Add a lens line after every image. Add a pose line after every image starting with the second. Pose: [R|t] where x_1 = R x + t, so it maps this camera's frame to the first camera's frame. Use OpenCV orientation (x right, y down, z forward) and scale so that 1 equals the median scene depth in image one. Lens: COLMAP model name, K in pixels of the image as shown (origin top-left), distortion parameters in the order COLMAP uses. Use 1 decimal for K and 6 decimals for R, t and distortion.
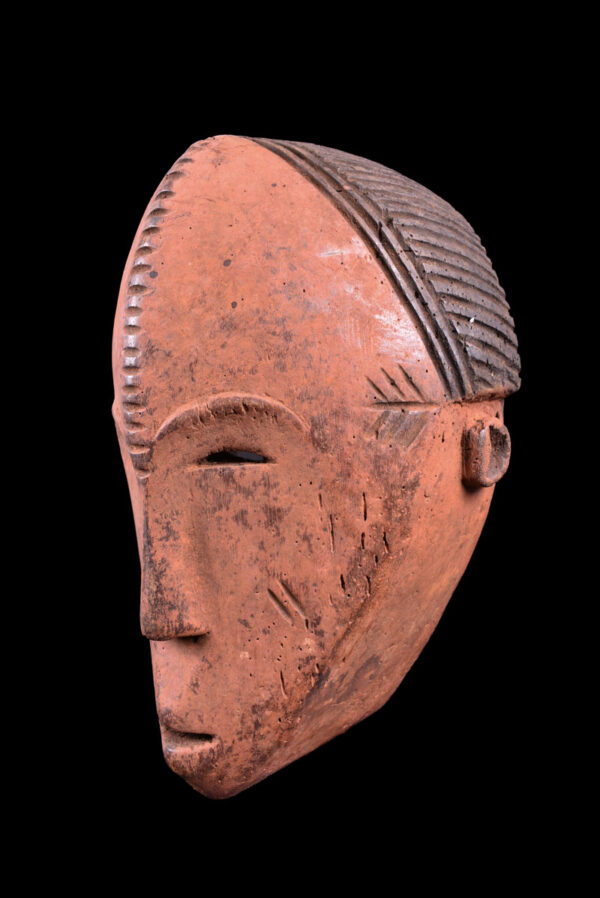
lens RADIAL K [[690.0, 0, 300.0], [0, 690.0, 449.0], [0, 0, 1]] dist [-0.105441, -0.001578]
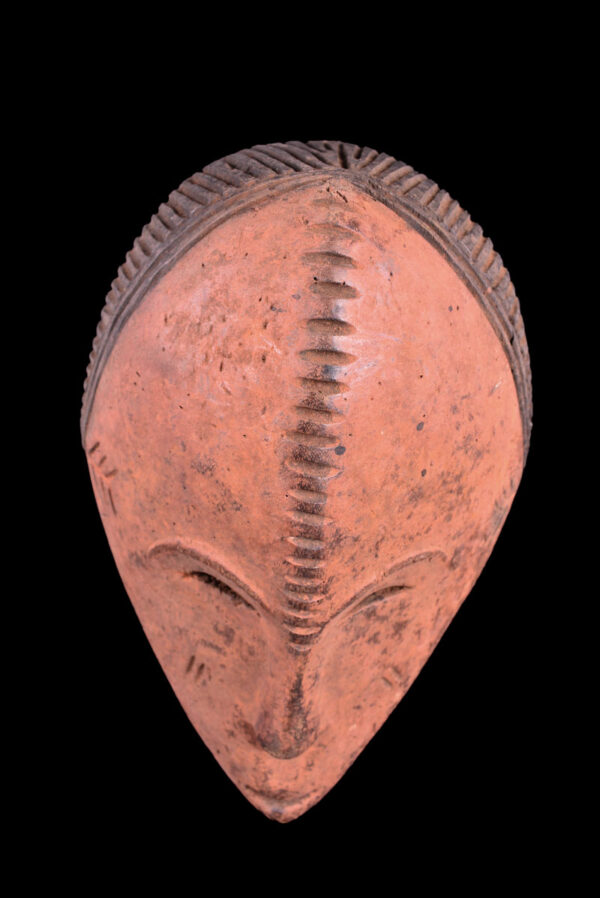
lens RADIAL K [[690.0, 0, 300.0], [0, 690.0, 449.0], [0, 0, 1]] dist [-0.105441, -0.001578]
pose [[0.783954, -0.230568, 0.576415, -0.703338], [-0.066821, 0.891744, 0.447581, -0.606712], [-0.617212, -0.389399, 0.683679, 0.501610]]
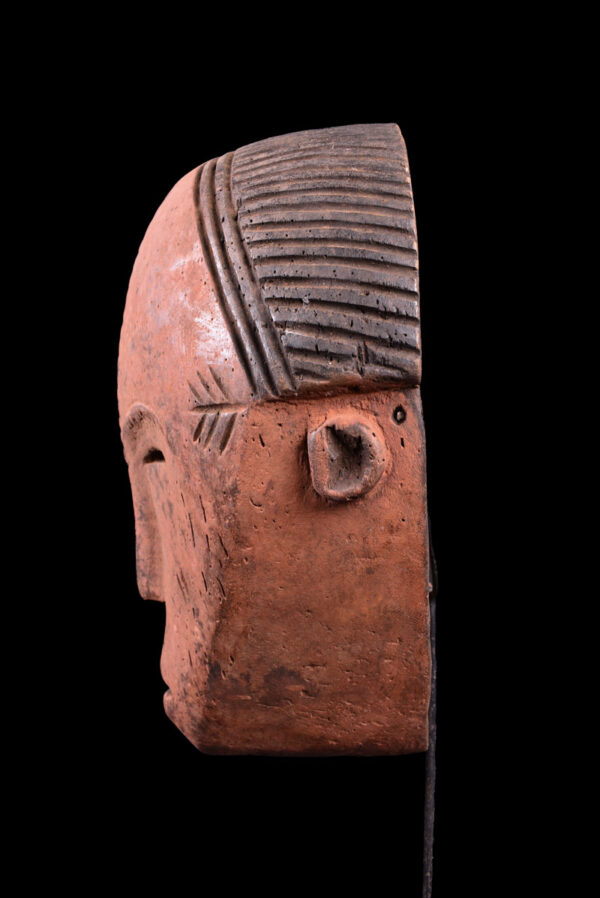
lens RADIAL K [[690.0, 0, 300.0], [0, 690.0, 449.0], [0, 0, 1]] dist [-0.105441, -0.001578]
pose [[0.564180, 0.024987, -0.825274, 1.011457], [0.005831, 0.999396, 0.034245, -0.038277], [0.825631, -0.024133, 0.563694, 0.552443]]
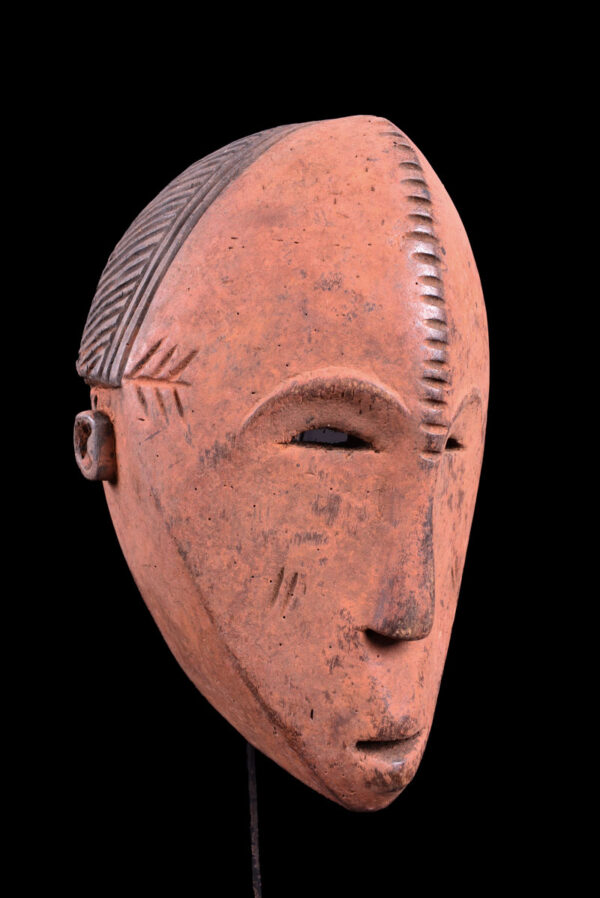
lens RADIAL K [[690.0, 0, 300.0], [0, 690.0, 449.0], [0, 0, 1]] dist [-0.105441, -0.001578]
pose [[0.391959, 0.043161, 0.918970, -1.180641], [-0.004749, 0.998981, -0.044893, 0.069743], [-0.919971, 0.013232, 0.391764, 0.819419]]
